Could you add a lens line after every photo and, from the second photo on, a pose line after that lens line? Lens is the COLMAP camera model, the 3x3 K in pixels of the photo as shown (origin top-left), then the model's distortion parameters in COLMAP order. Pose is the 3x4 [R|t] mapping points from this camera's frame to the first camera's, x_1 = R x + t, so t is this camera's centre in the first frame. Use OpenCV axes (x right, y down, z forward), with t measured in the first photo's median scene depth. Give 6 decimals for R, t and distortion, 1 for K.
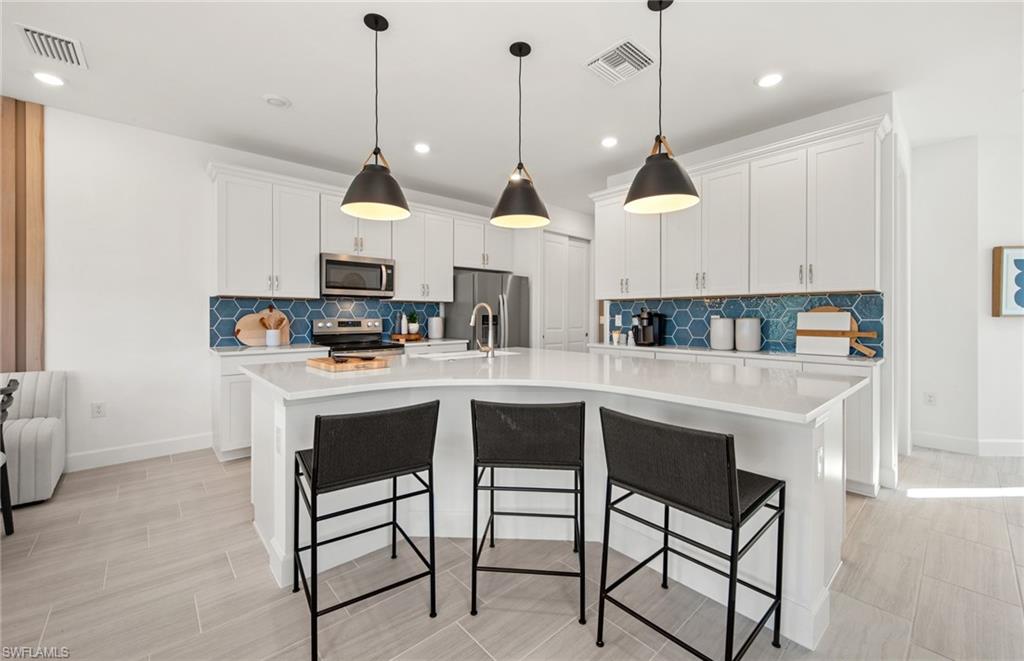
lens RADIAL K [[410.3, 0, 511.5], [0, 410.3, 314.0], [0, 0, 1]] dist [-0.000277, -0.000151]
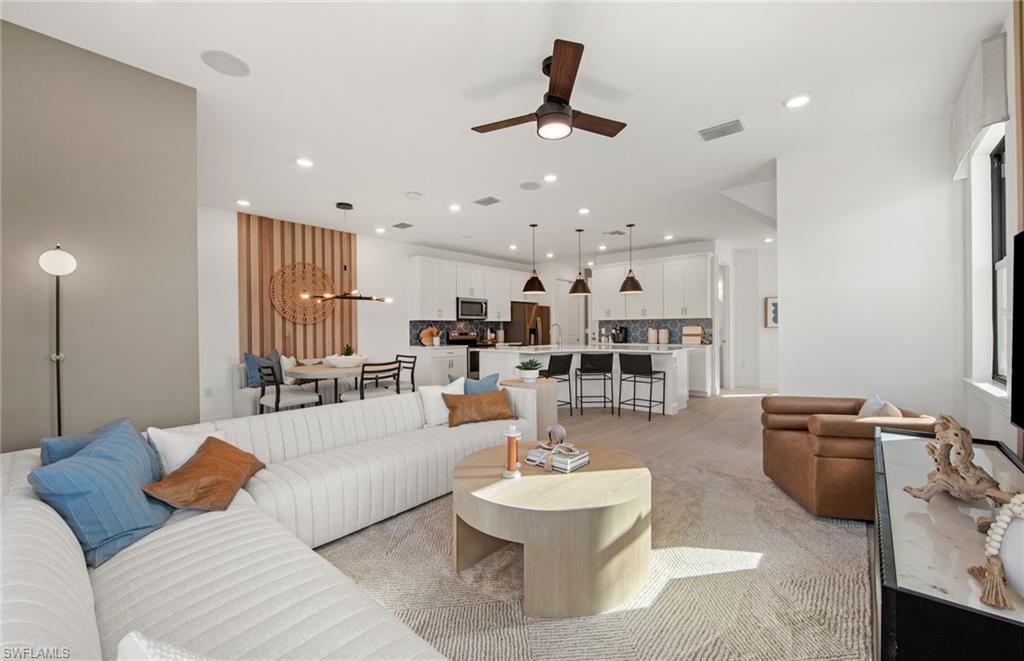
lens RADIAL K [[404.5, 0, 519.1], [0, 404.5, 318.9], [0, 0, 1]] dist [0.001883, 0.000011]
pose [[0.990701, -0.004766, 0.135973, -0.467973], [0.007434, 0.999790, -0.019120, -0.008800], [-0.135853, 0.019953, 0.990528, -0.999505]]
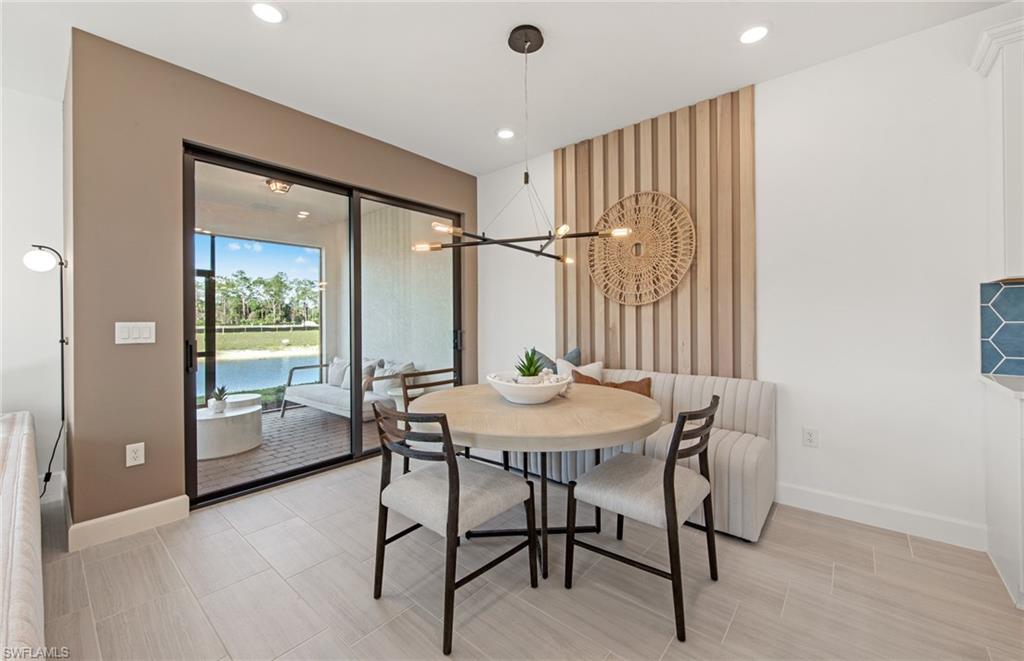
lens RADIAL K [[404.5, 0, 519.1], [0, 404.5, 318.9], [0, 0, 1]] dist [0.001883, 0.000011]
pose [[0.137393, 0.000763, -0.990516, -0.267433], [0.011197, 0.999935, 0.002323, -0.001962], [0.990453, -0.011410, 0.137376, 0.292306]]
